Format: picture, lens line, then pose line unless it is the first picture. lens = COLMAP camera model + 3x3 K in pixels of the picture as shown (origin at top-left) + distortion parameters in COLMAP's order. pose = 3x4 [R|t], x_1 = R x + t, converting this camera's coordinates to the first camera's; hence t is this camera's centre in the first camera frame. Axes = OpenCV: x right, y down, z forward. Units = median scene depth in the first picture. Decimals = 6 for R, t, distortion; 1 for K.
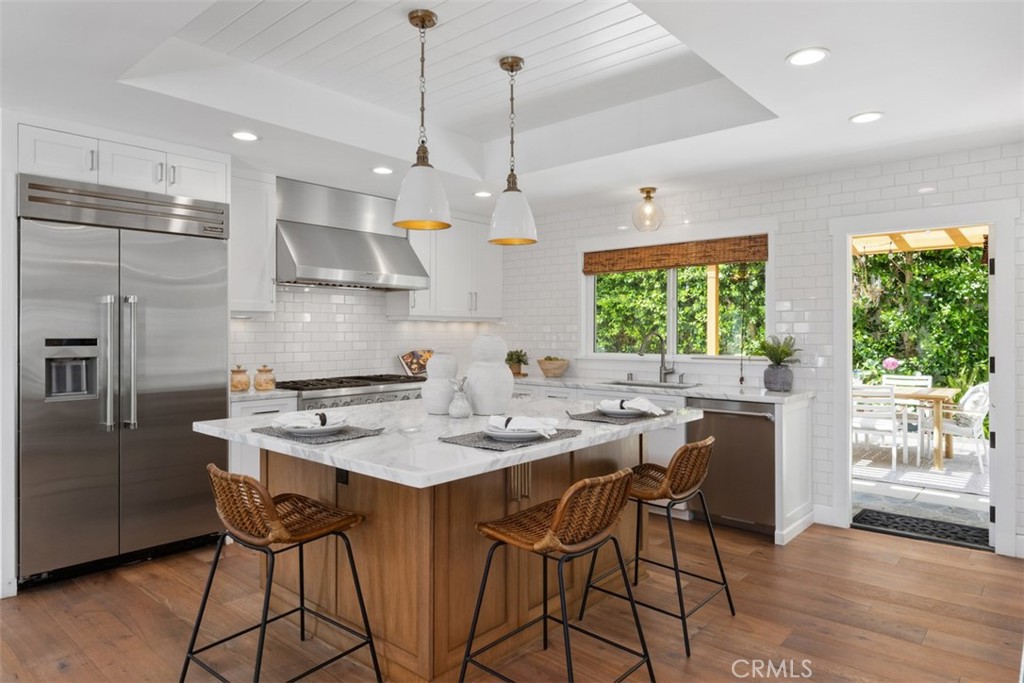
lens RADIAL K [[631.1, 0, 511.4], [0, 631.1, 337.9], [0, 0, 1]] dist [-0.002366, 0.000508]
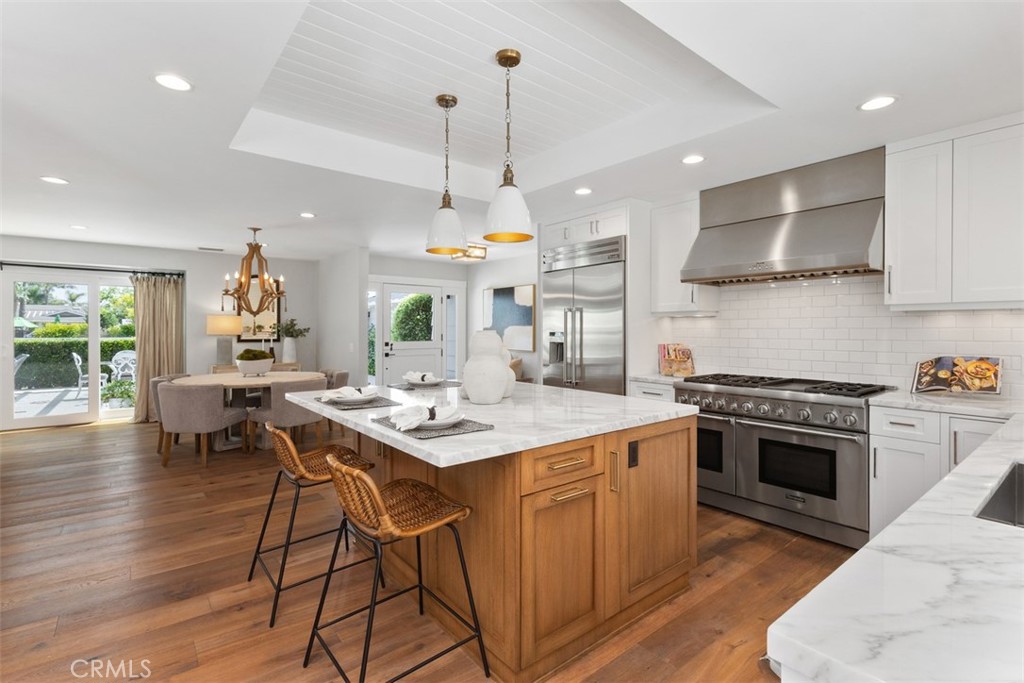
lens RADIAL K [[476.6, 0, 502.0], [0, 476.6, 328.0], [0, 0, 1]] dist [-0.000360, -0.000835]
pose [[-0.189107, -0.003057, -0.981952, 0.487155], [-0.008327, 0.999964, -0.001509, -0.005139], [0.981921, 0.007892, -0.189126, 0.754569]]
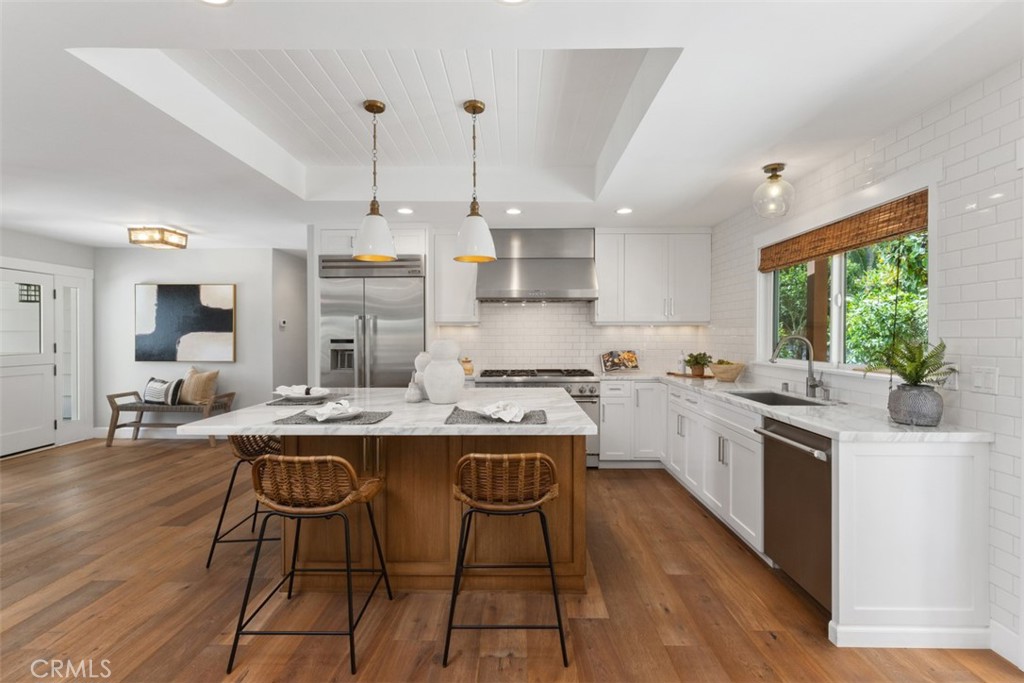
lens RADIAL K [[476.6, 0, 512.2], [0, 476.6, 339.6], [0, 0, 1]] dist [-0.000360, -0.000835]
pose [[0.648134, 0.006437, -0.761499, 0.476590], [-0.004996, 0.999979, 0.004201, -0.004175], [0.761510, 0.001081, 0.648152, 0.317782]]
